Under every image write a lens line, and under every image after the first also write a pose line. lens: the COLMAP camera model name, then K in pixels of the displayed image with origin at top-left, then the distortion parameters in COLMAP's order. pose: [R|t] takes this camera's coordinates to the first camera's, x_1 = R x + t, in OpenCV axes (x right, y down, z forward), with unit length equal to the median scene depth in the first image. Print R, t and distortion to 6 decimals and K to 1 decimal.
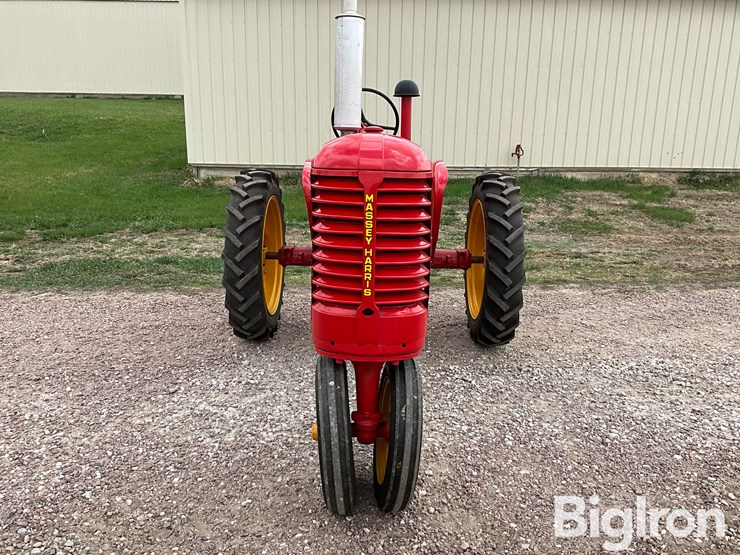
lens RADIAL K [[611.3, 0, 369.5], [0, 611.3, 276.9], [0, 0, 1]] dist [0.058109, -0.102510]
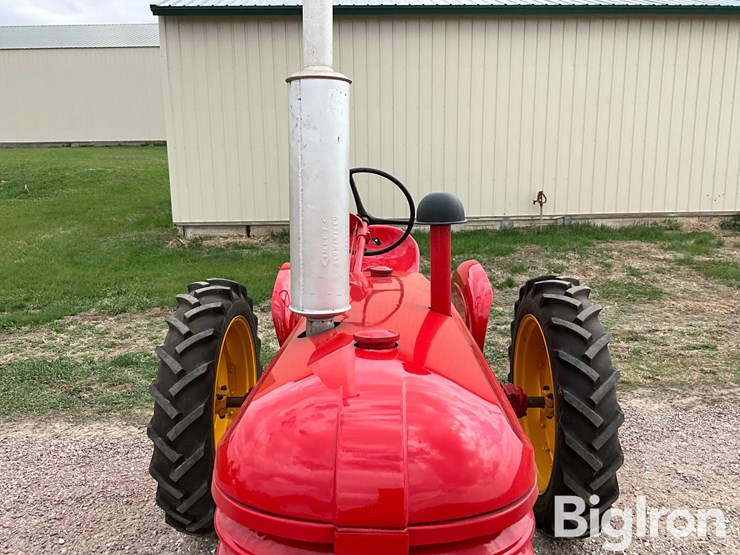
lens RADIAL K [[611.3, 0, 367.7], [0, 611.3, 278.1], [0, 0, 1]] dist [0.058109, -0.102510]
pose [[0.999553, -0.025224, -0.016045, 0.001847], [0.024357, 0.998345, -0.052102, -0.059269], [0.017332, 0.051688, 0.998513, 0.132947]]
